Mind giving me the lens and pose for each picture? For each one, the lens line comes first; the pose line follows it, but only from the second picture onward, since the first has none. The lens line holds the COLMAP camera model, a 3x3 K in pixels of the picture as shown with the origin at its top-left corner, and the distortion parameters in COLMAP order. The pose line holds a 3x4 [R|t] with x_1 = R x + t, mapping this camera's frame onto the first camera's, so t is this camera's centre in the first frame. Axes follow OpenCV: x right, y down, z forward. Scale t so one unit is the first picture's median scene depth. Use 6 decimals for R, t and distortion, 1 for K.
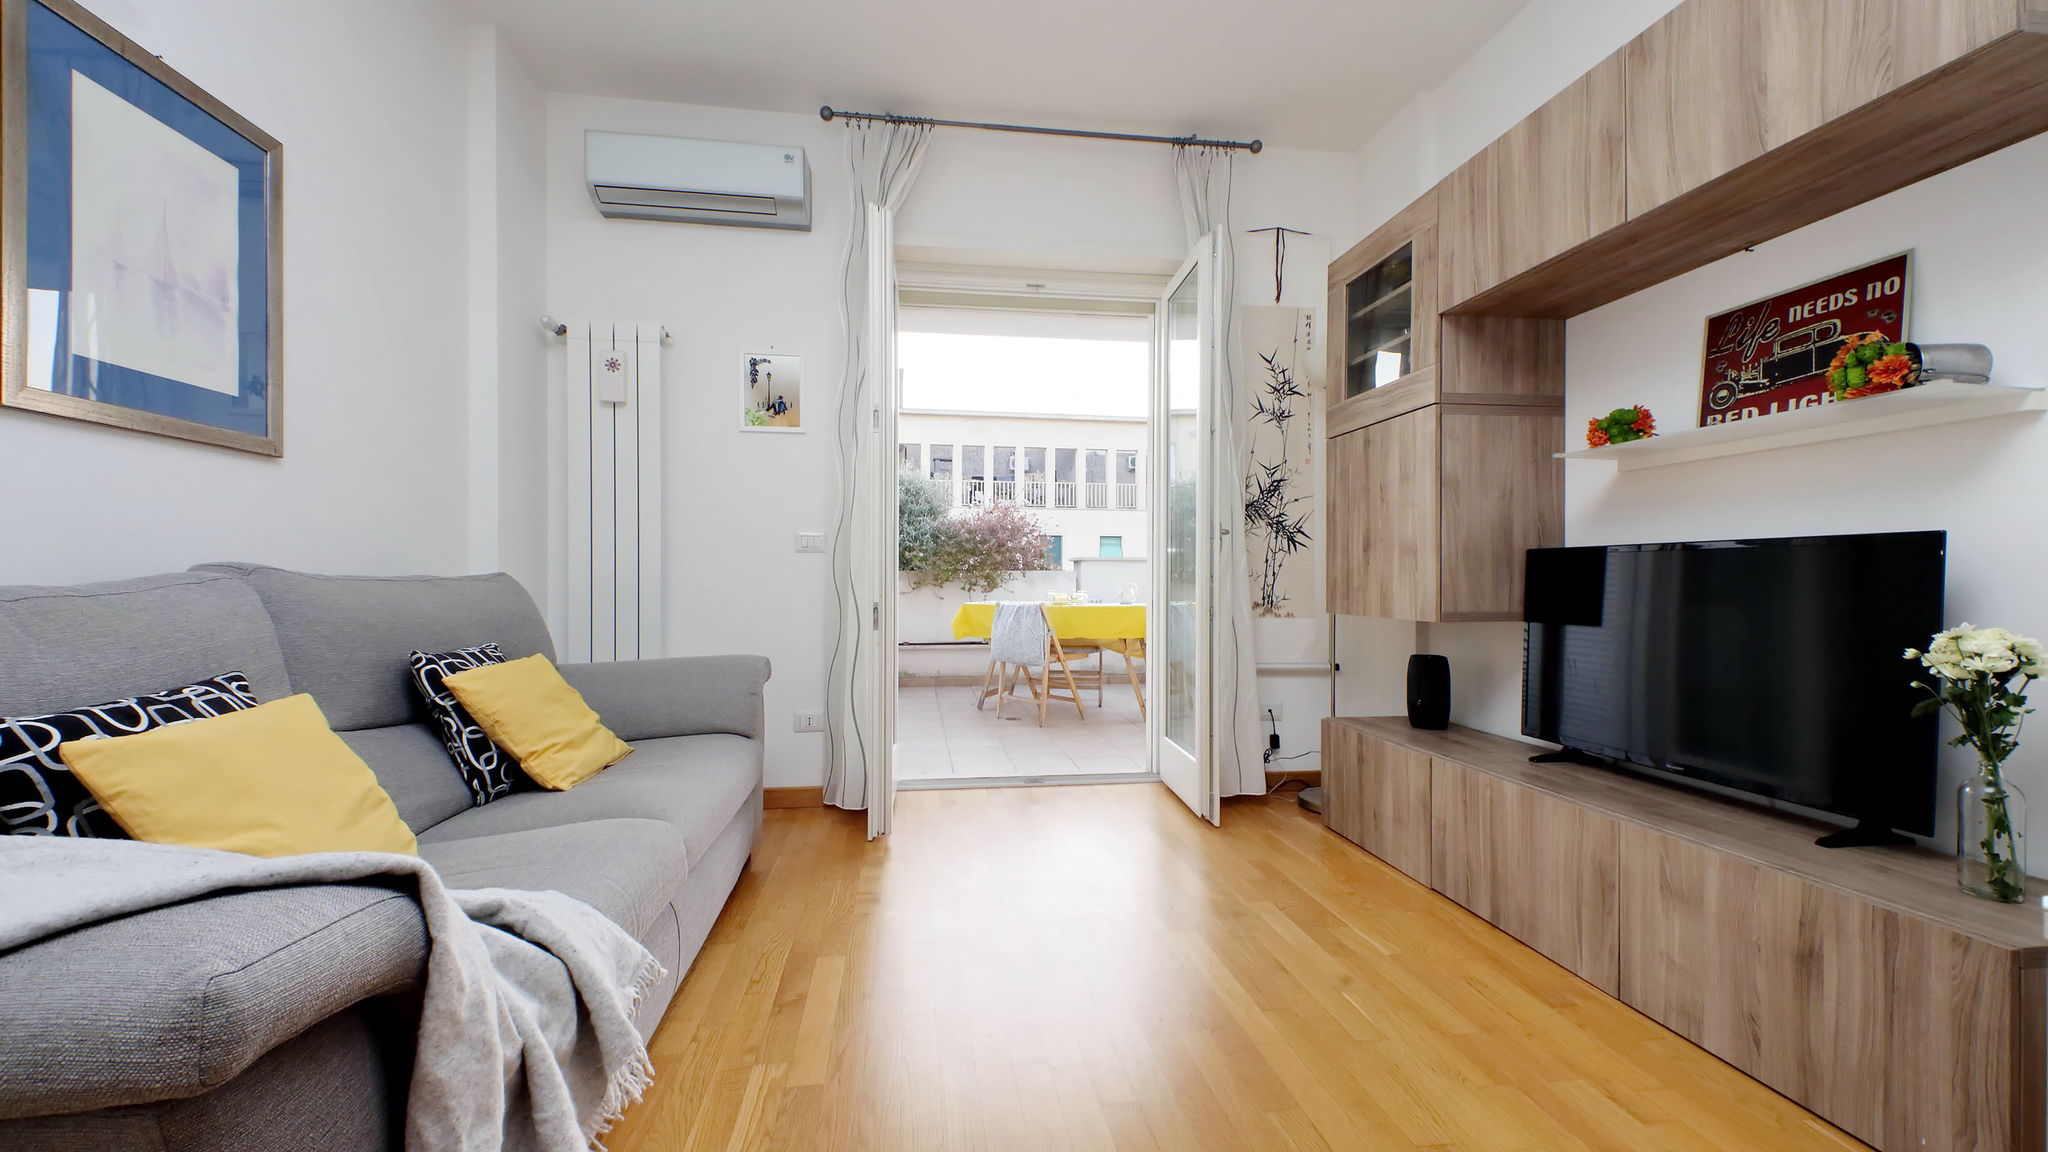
lens RADIAL K [[768.6, 0, 1020.6], [0, 768.6, 581.8], [0, 0, 1]] dist [0.030507, -0.017188]
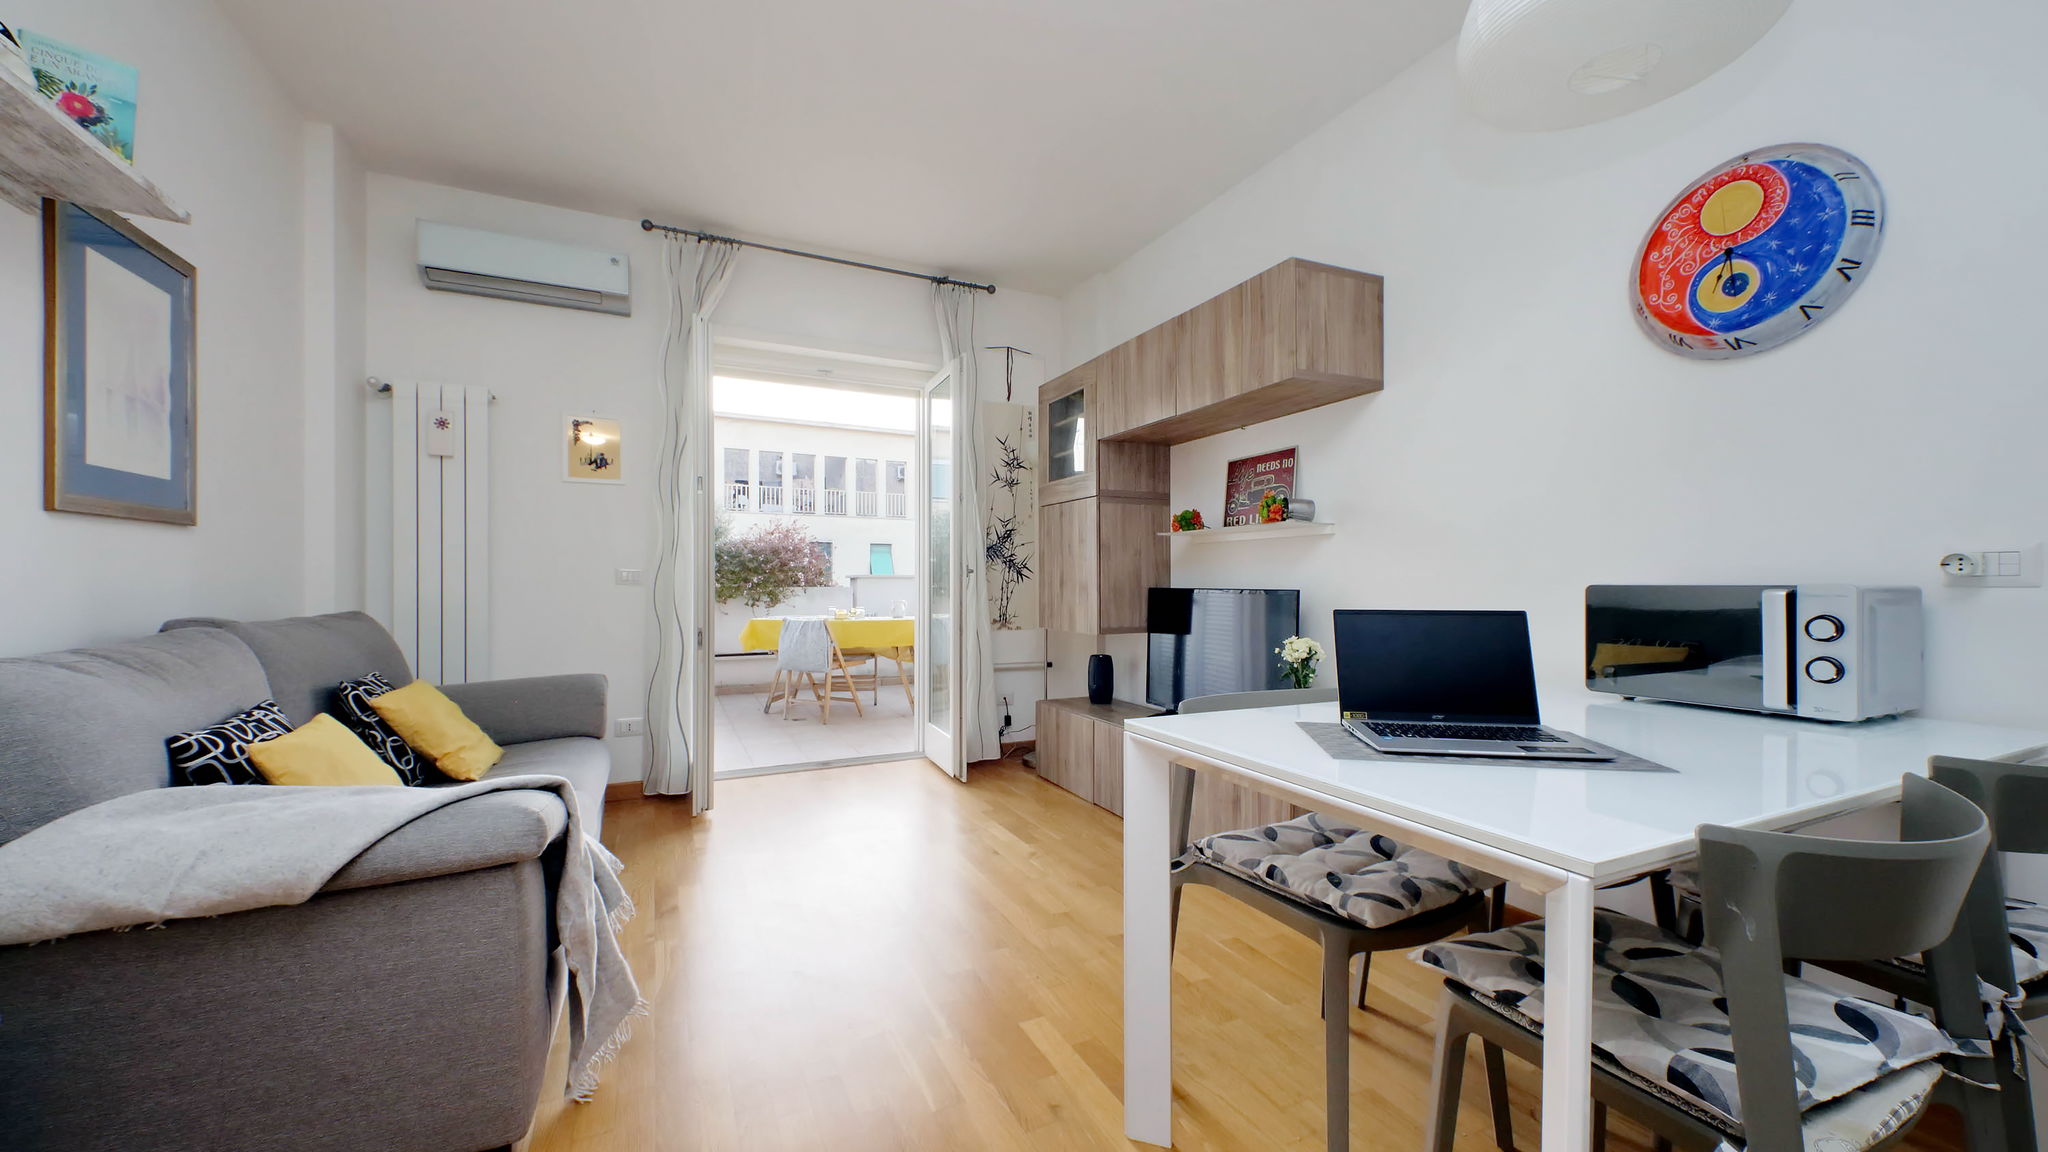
lens RADIAL K [[761.3, 0, 1034.3], [0, 761.3, 586.0], [0, 0, 1]] dist [0.028490, -0.011307]
pose [[0.950385, -0.003445, 0.311057, -0.055751], [0.002883, 0.999993, 0.002268, -0.042316], [-0.311063, -0.001259, 0.950388, -0.361724]]
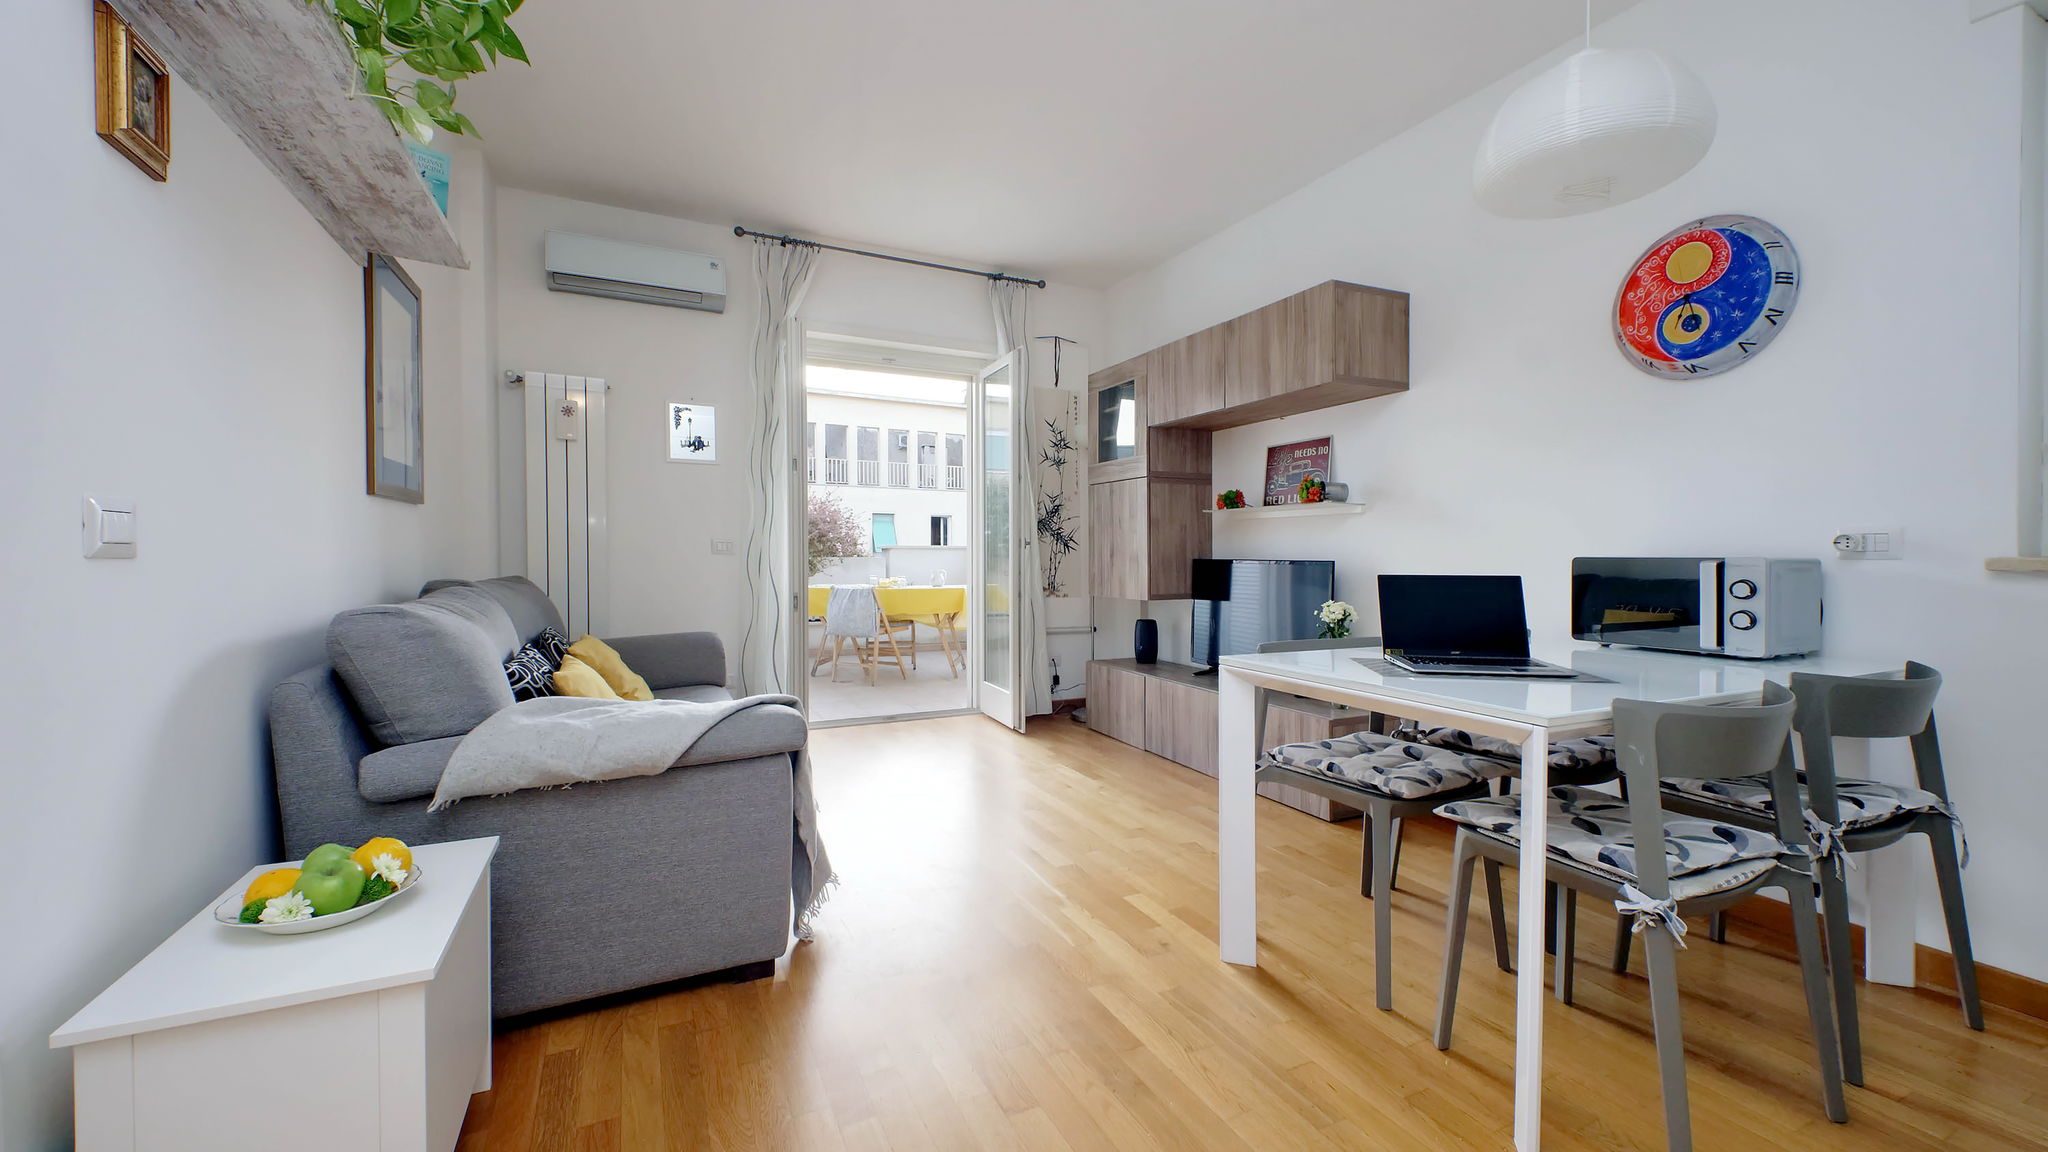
lens RADIAL K [[788.7, 0, 1034.6], [0, 788.7, 564.9], [0, 0, 1]] dist [0.042631, -0.018593]
pose [[0.948935, -0.002571, 0.315460, -0.230918], [-0.001272, 0.999928, 0.011974, -0.041820], [-0.315468, -0.011764, 0.948863, -0.523503]]
